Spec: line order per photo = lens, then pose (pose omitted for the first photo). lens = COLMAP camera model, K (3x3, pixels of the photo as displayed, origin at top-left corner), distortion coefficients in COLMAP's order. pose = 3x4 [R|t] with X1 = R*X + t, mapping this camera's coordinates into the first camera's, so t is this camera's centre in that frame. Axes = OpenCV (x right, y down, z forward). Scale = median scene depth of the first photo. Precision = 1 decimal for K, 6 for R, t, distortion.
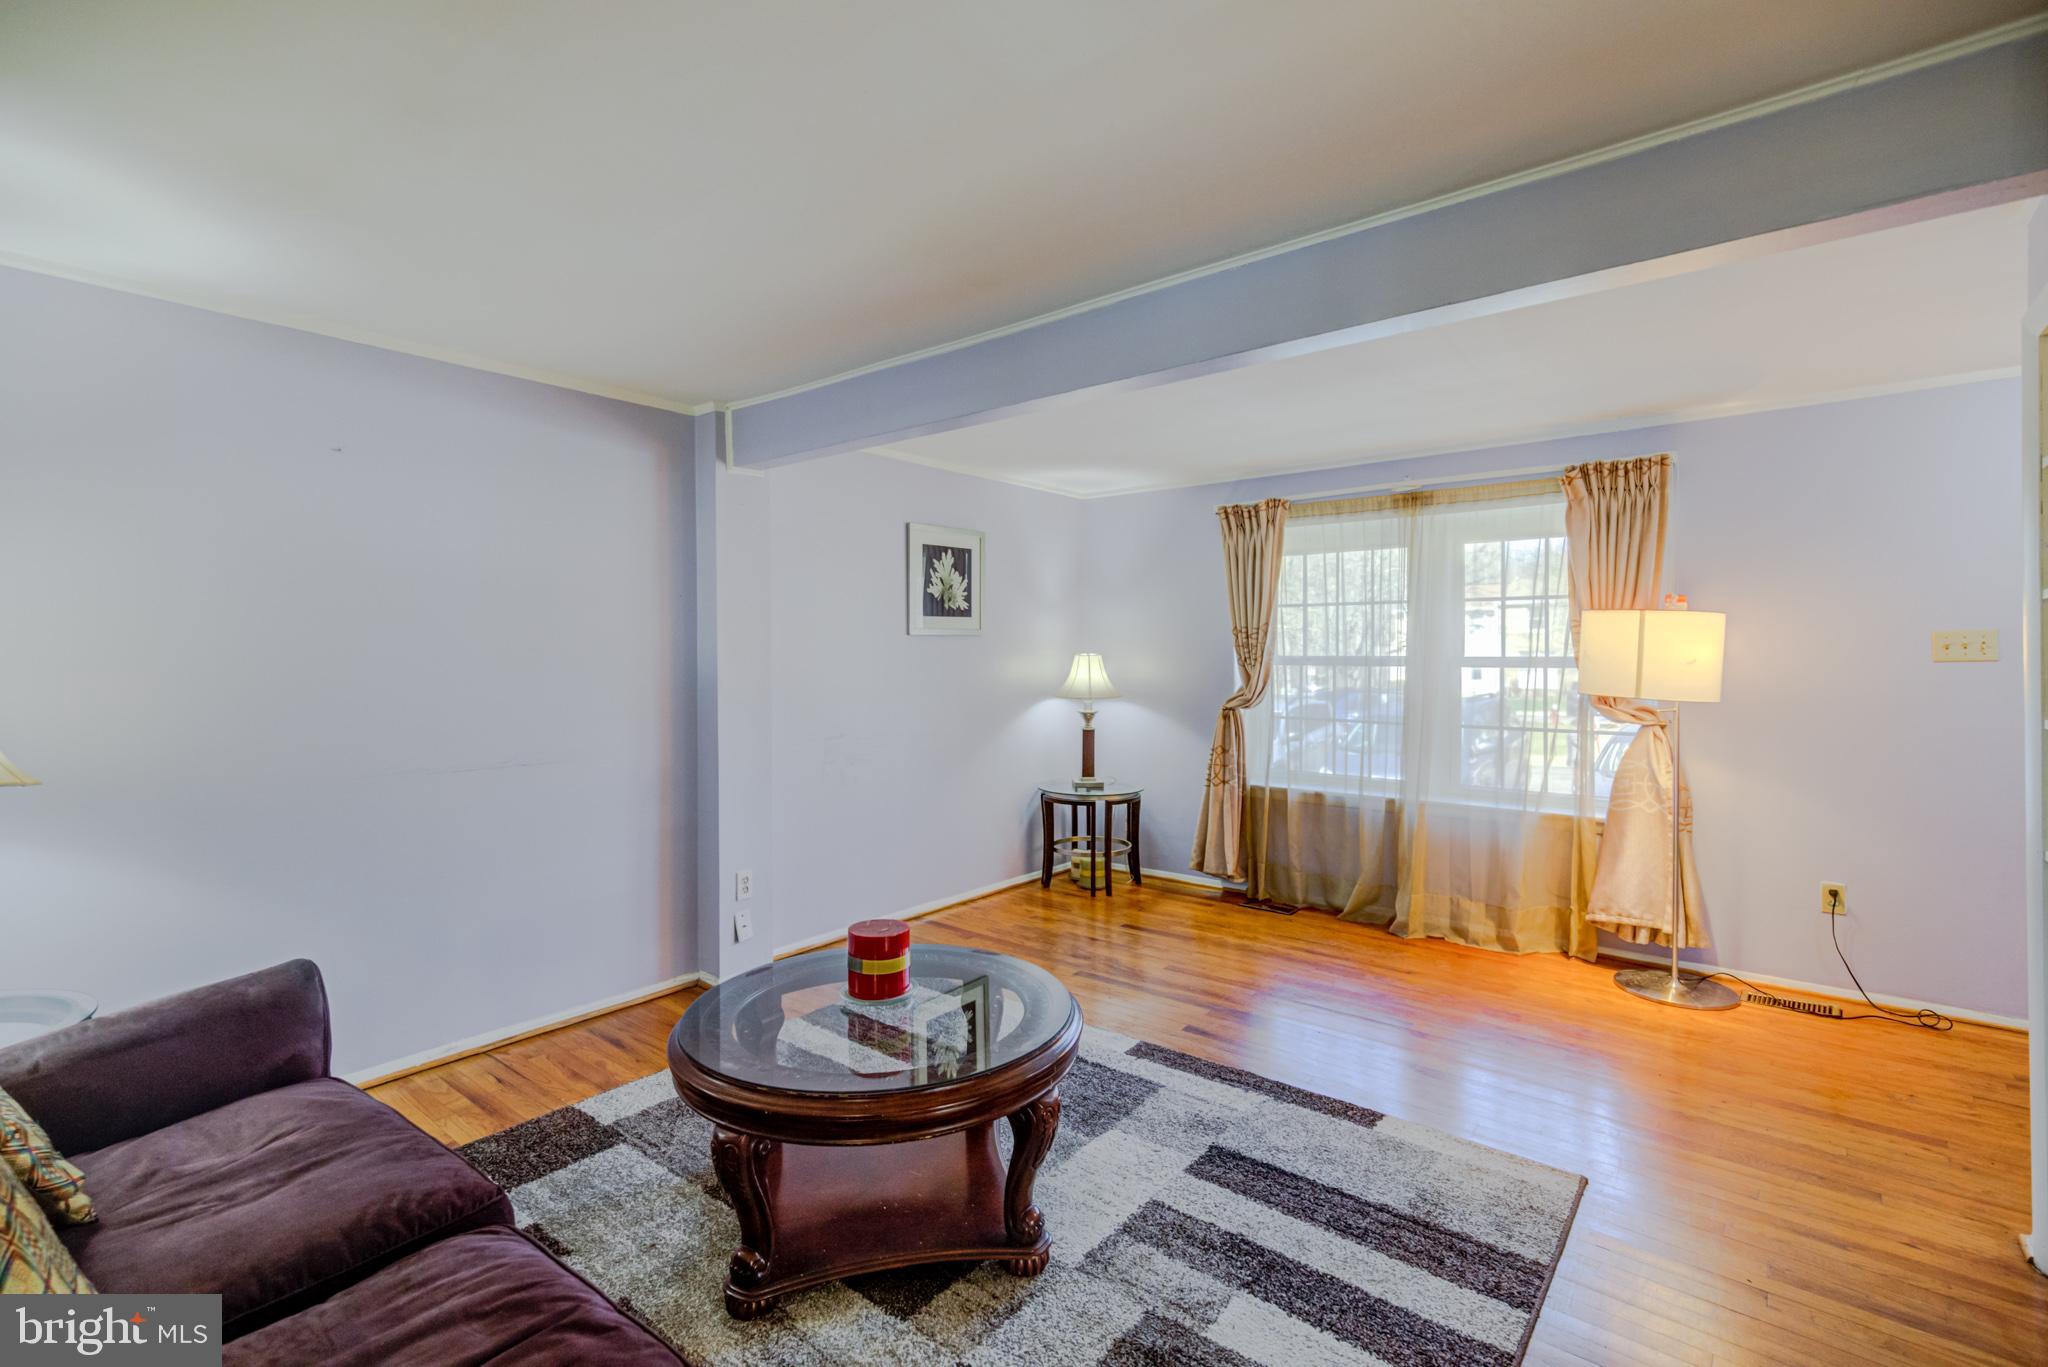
lens RADIAL K [[938.6, 0, 1024.4], [0, 938.6, 658.1], [0, 0, 1]] dist [0.015042, -0.000013]
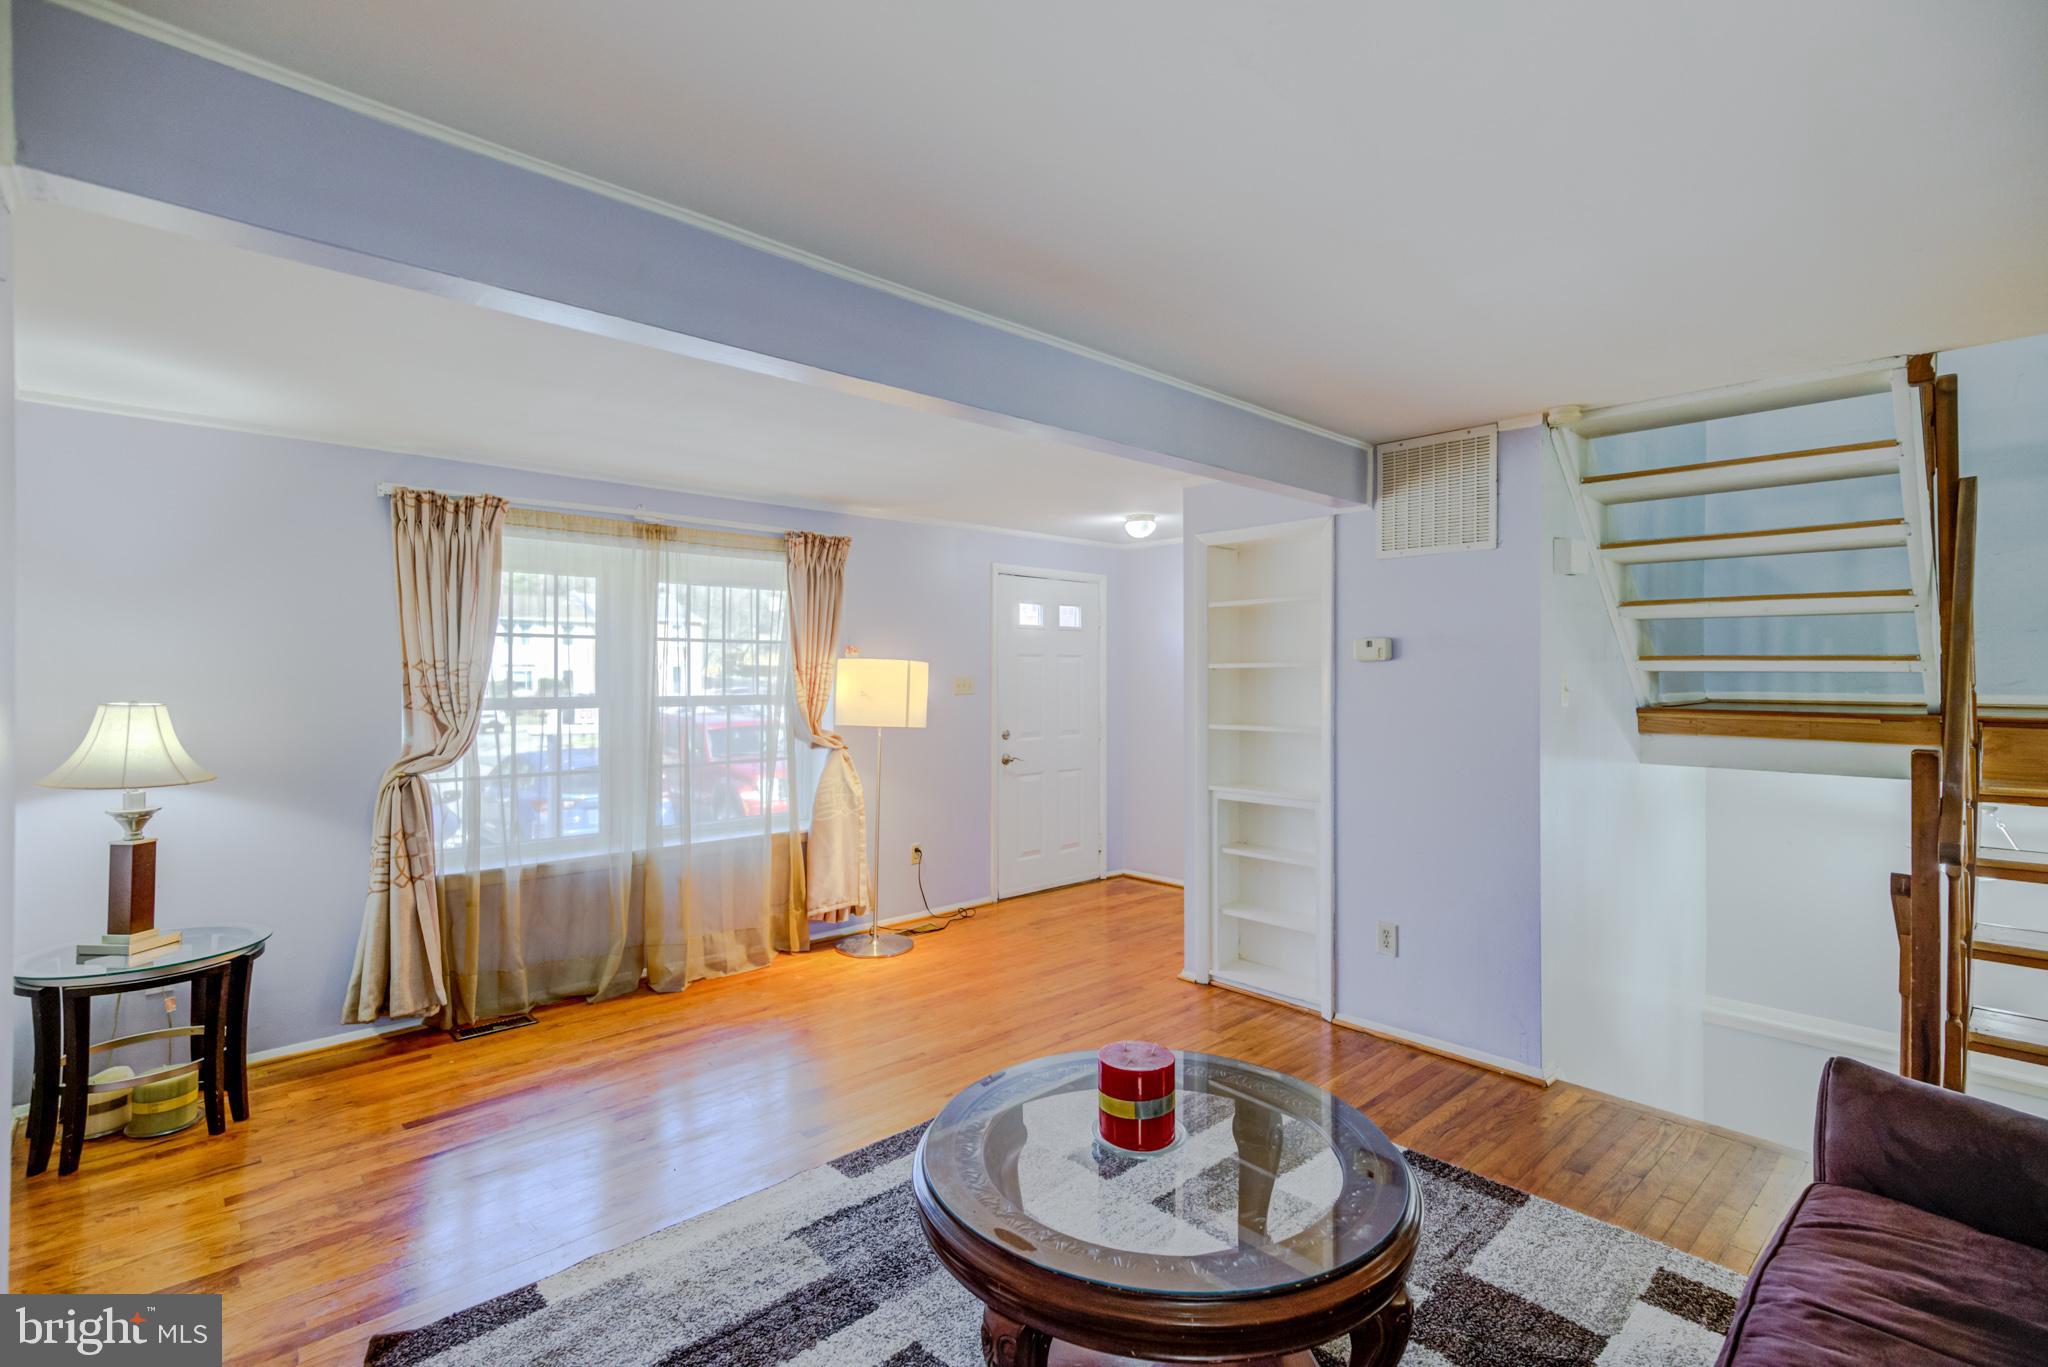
lens RADIAL K [[958.5, 0, 1029.5], [0, 958.5, 671.2], [0, 0, 1]] dist [0.003991, 0.000418]
pose [[0.127319, 0.004475, 0.991852, -0.501444], [0.005850, 0.999969, -0.005263, -0.020415], [-0.991845, 0.006472, 0.127289, 0.502190]]
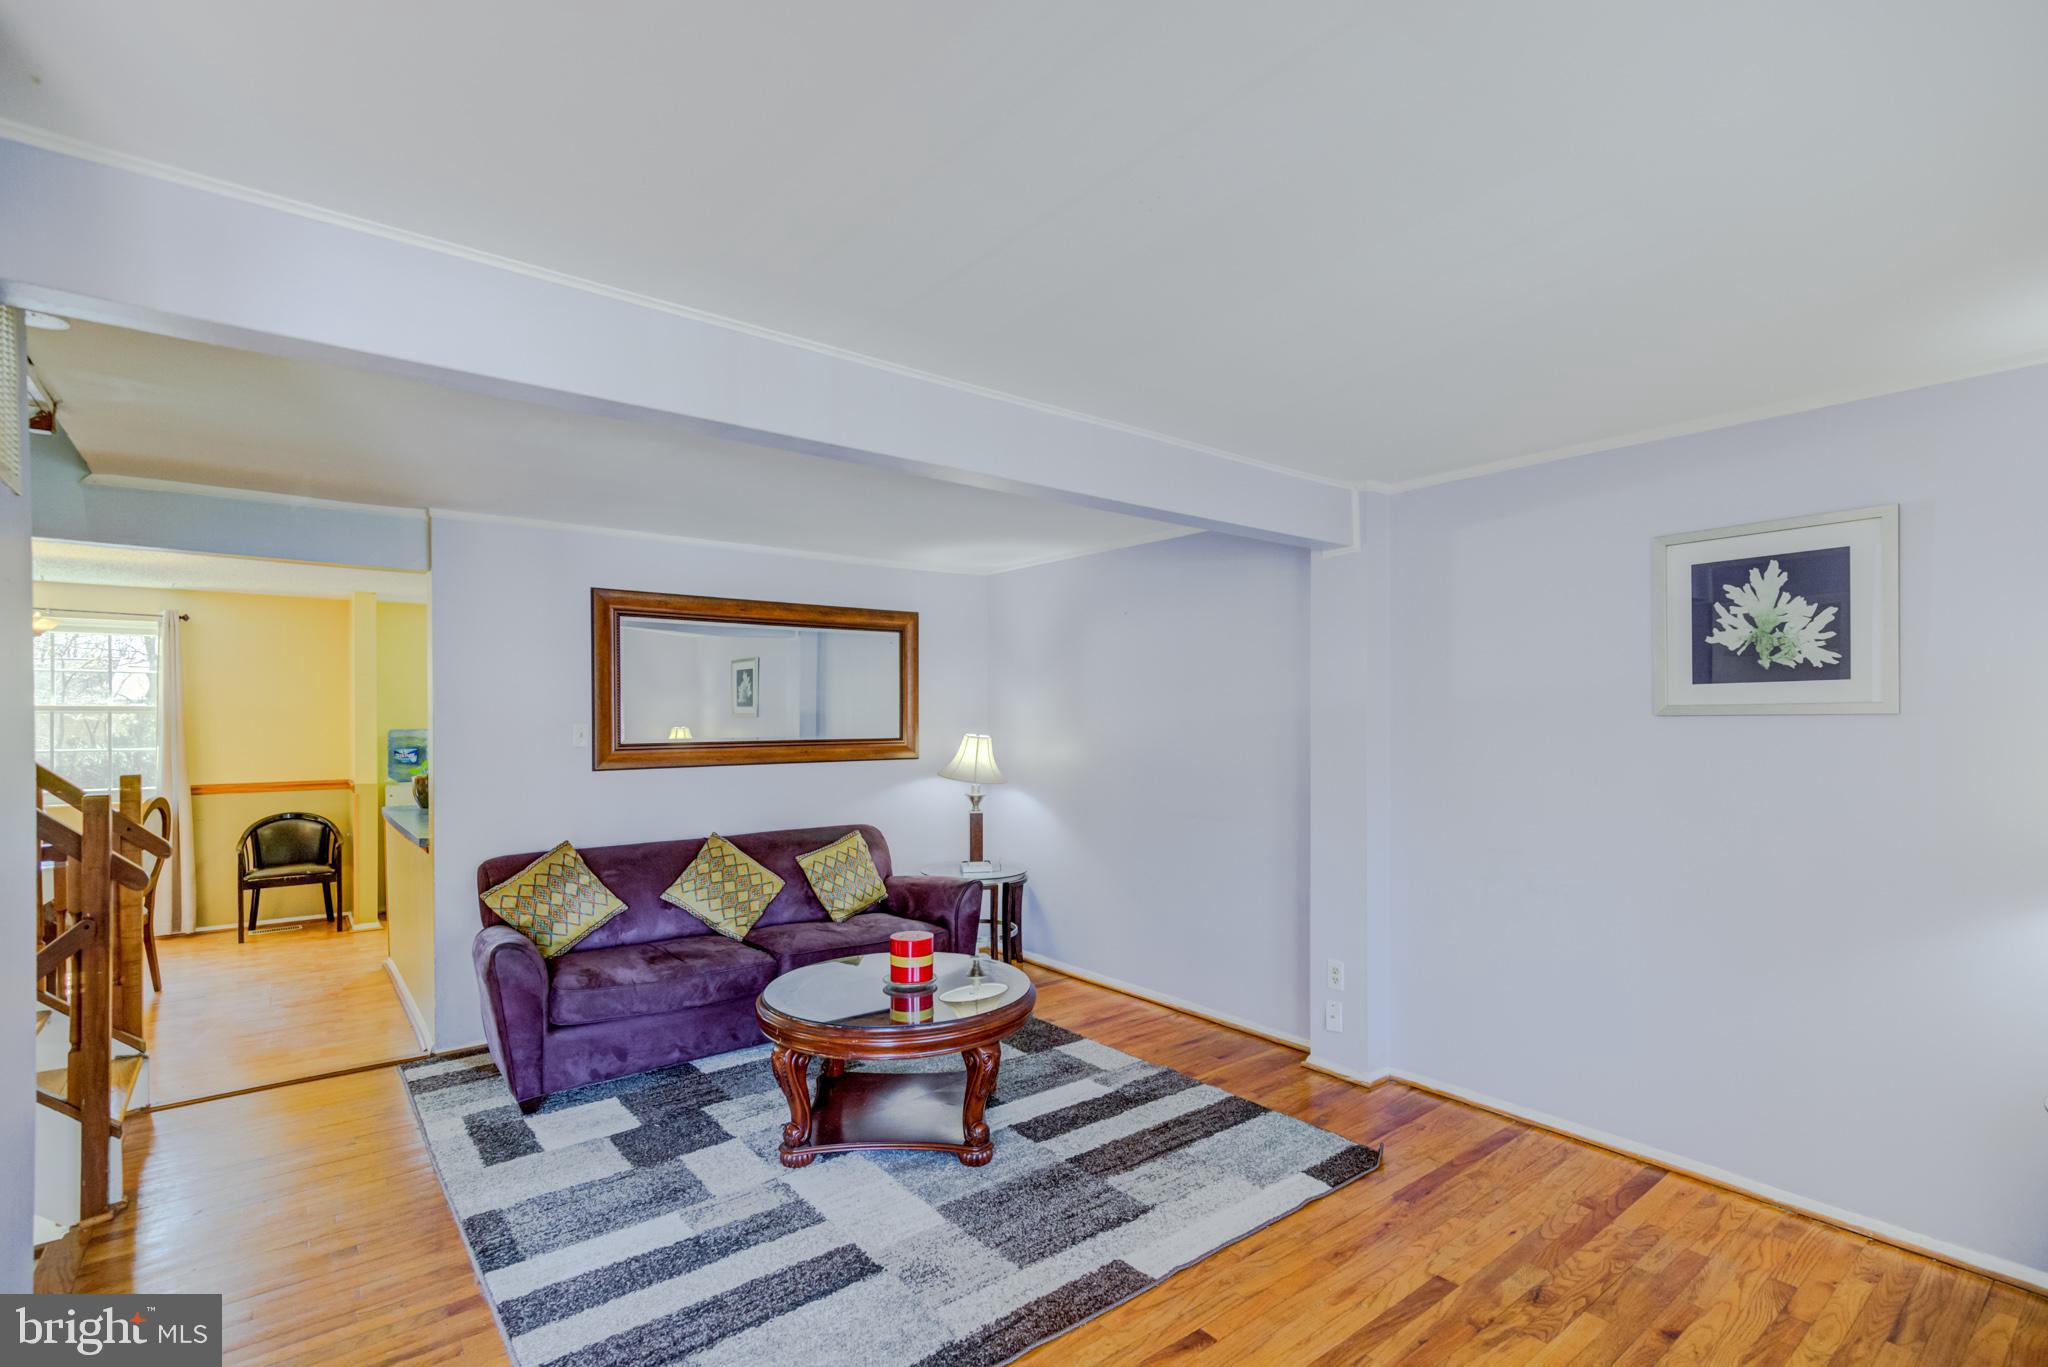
lens RADIAL K [[944.9, 0, 1024.8], [0, 944.9, 714.2], [0, 0, 1]] dist [0.015935, 0.000268]
pose [[-0.212278, 0.001900, -0.977207, 0.620550], [-0.003020, 0.999992, 0.002601, -0.027159], [0.977205, 0.003503, -0.212271, 0.751300]]
